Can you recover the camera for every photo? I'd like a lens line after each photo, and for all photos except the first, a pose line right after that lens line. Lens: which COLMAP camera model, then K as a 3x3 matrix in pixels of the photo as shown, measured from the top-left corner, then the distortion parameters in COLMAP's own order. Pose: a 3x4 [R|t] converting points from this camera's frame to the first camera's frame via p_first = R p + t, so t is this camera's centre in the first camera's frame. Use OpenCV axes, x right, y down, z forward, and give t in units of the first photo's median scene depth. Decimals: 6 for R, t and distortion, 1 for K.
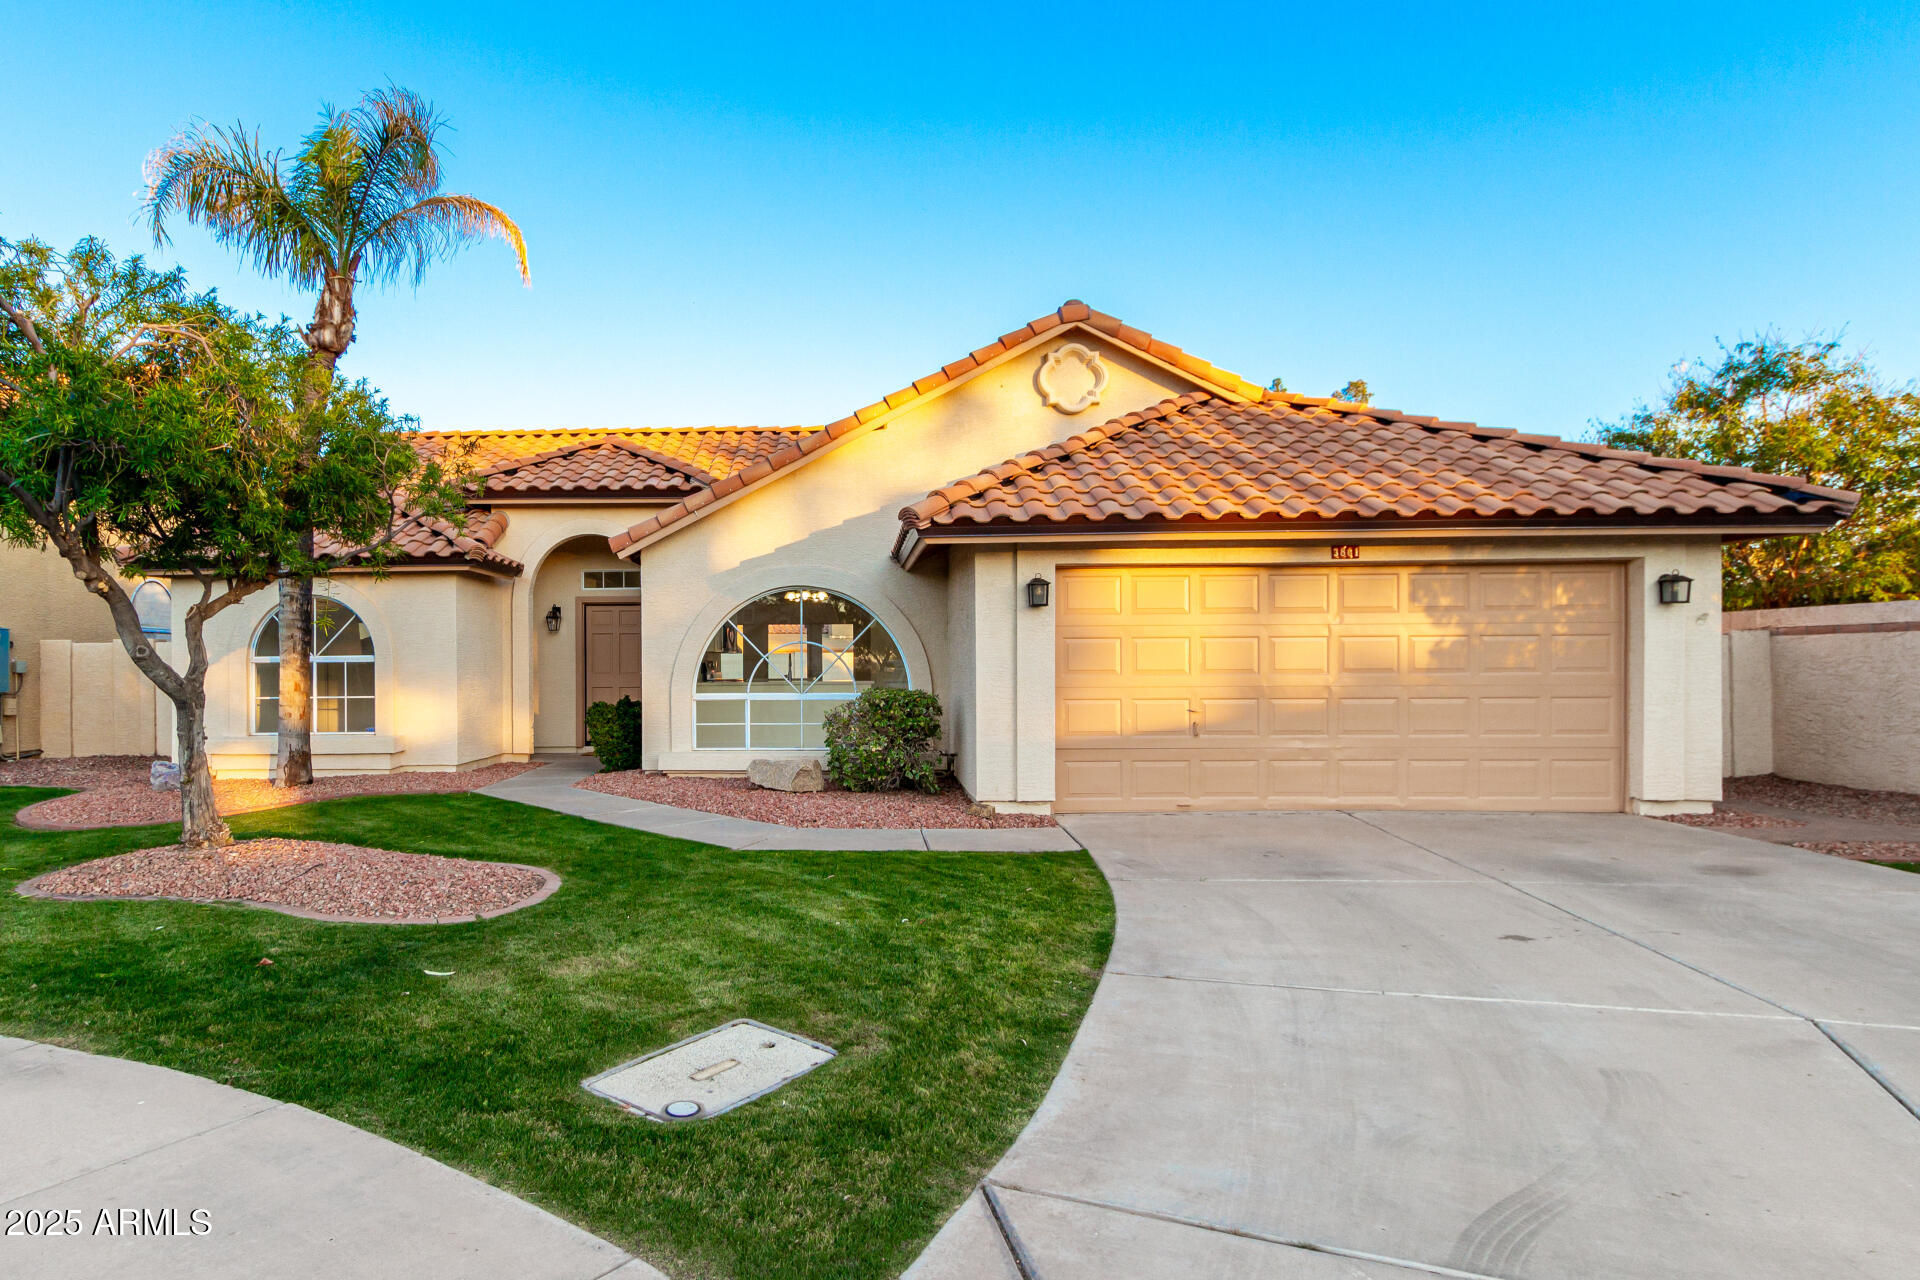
lens RADIAL K [[859.6, 0, 954.1], [0, 859.6, 658.7], [0, 0, 1]] dist [0.005468, -0.000813]
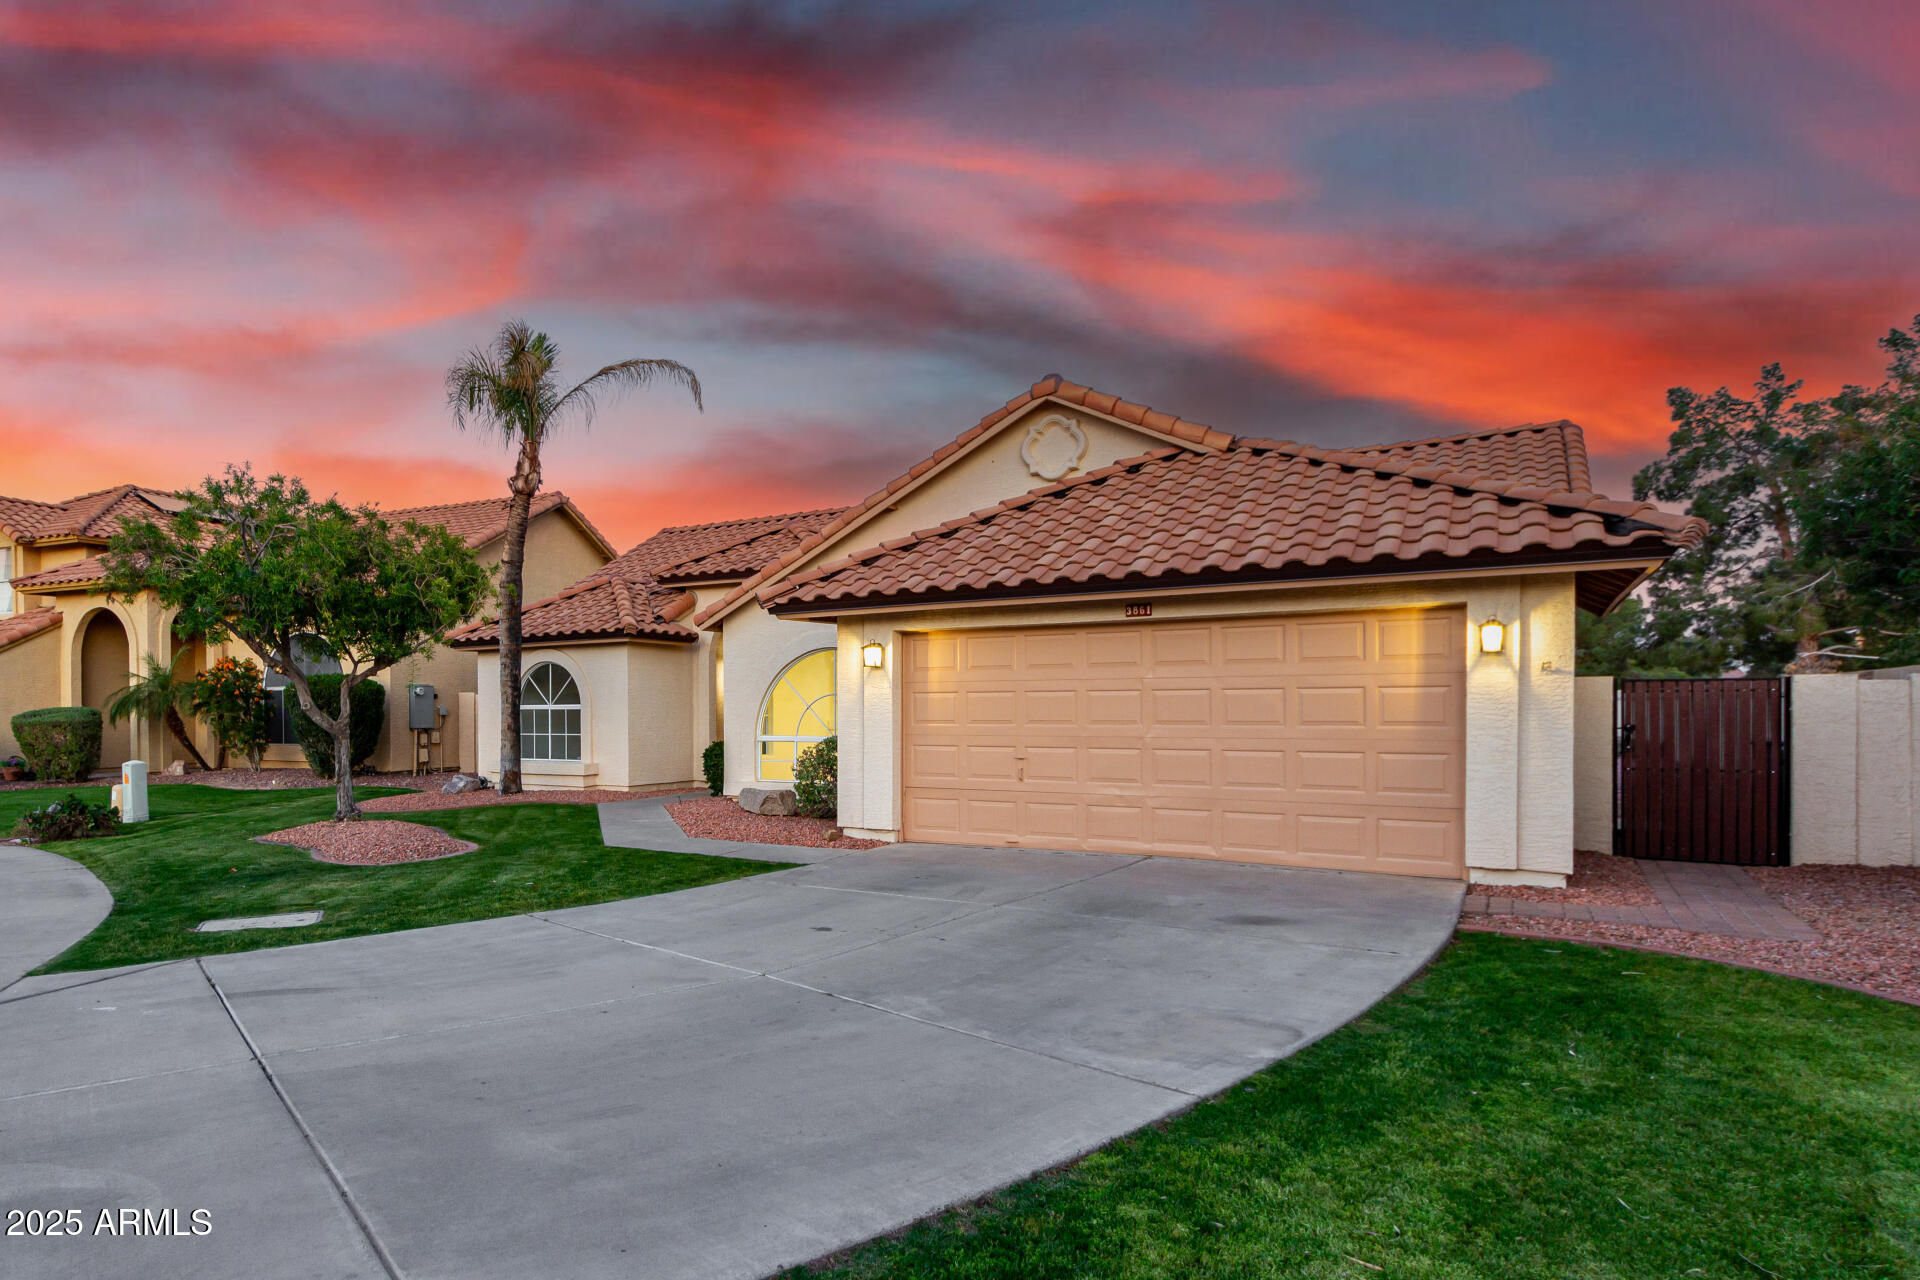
lens RADIAL K [[956.6, 0, 1110.5], [0, 956.6, 706.6], [0, 0, 1]] dist [0.005449, -0.001102]
pose [[0.917544, 0.002817, -0.397623, 0.887446], [0.000083, 0.999974, 0.007276, -0.014405], [0.397633, -0.006709, 0.917520, -0.089099]]
